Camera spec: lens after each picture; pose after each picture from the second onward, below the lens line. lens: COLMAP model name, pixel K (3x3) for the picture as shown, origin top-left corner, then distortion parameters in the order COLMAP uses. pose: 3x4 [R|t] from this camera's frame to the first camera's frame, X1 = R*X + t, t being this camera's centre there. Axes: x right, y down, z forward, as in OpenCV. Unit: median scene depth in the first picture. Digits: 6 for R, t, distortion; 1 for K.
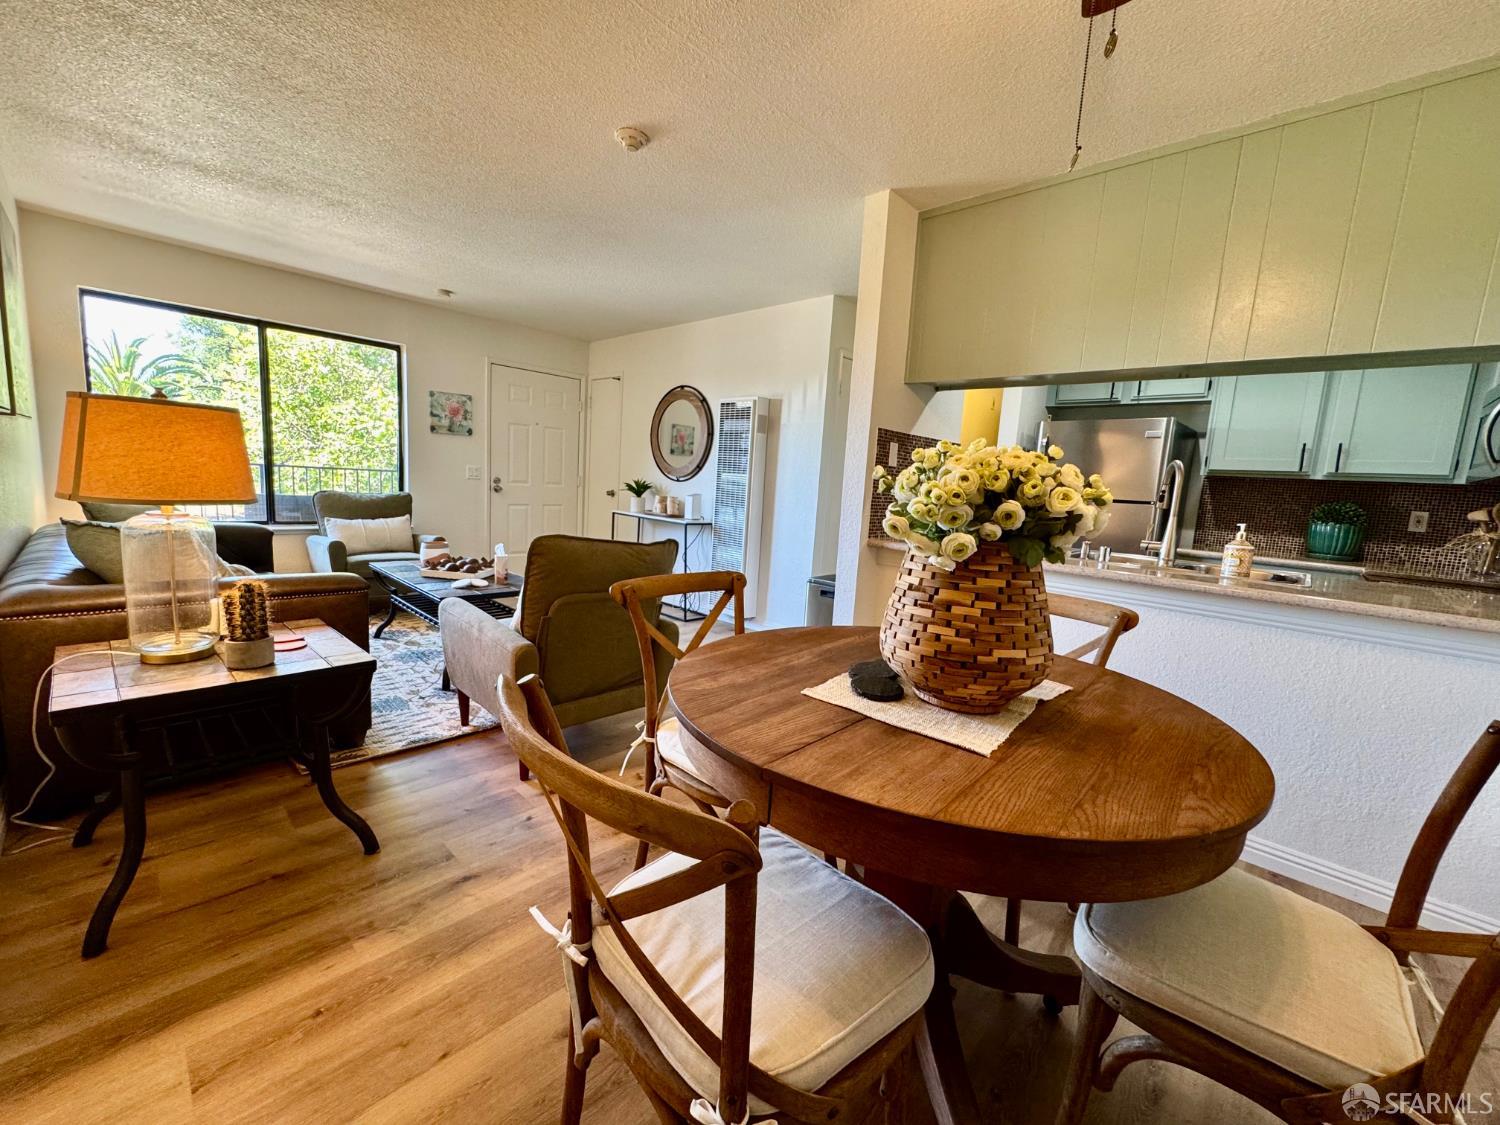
lens RADIAL K [[600.9, 0, 748.0], [0, 600.9, 565.2], [0, 0, 1]] dist [-0.001398, 0.000347]
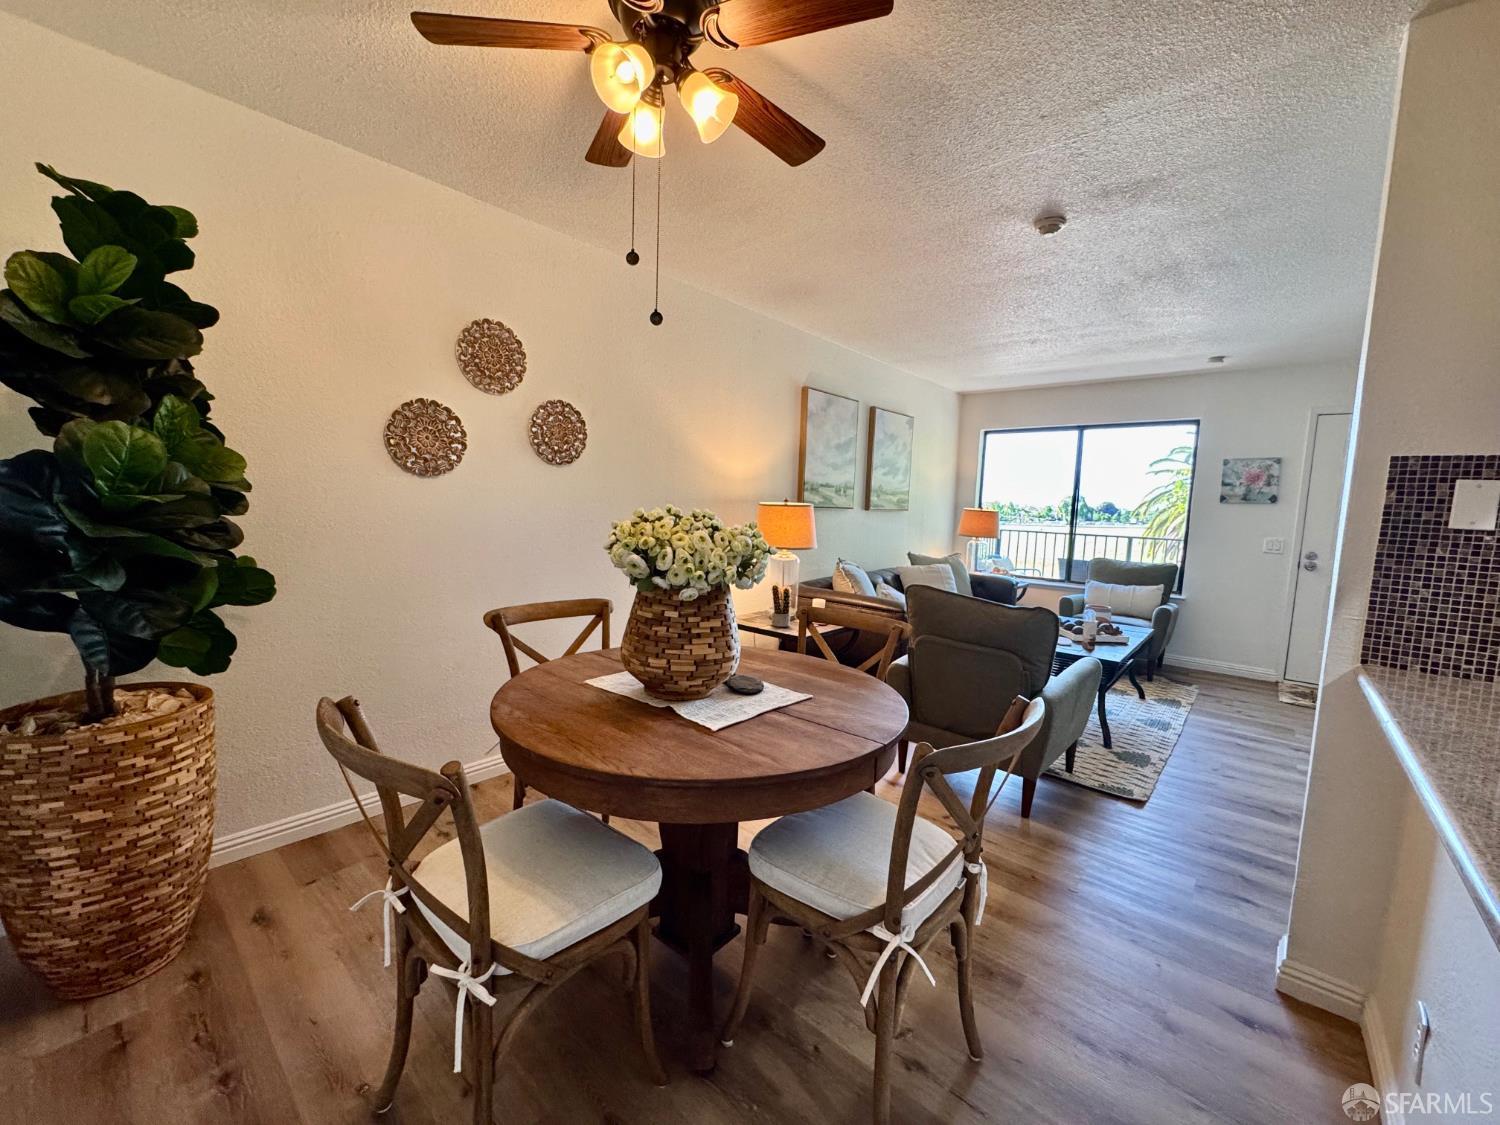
lens RADIAL K [[600.9, 0, 743.9], [0, 600.9, 562.6], [0, 0, 1]] dist [-0.001398, 0.000347]
pose [[0.047106, 0.040813, -0.998056, 0.378922], [-0.171649, 0.984633, 0.032163, -0.029978], [0.984031, 0.169800, 0.053388, 0.226554]]
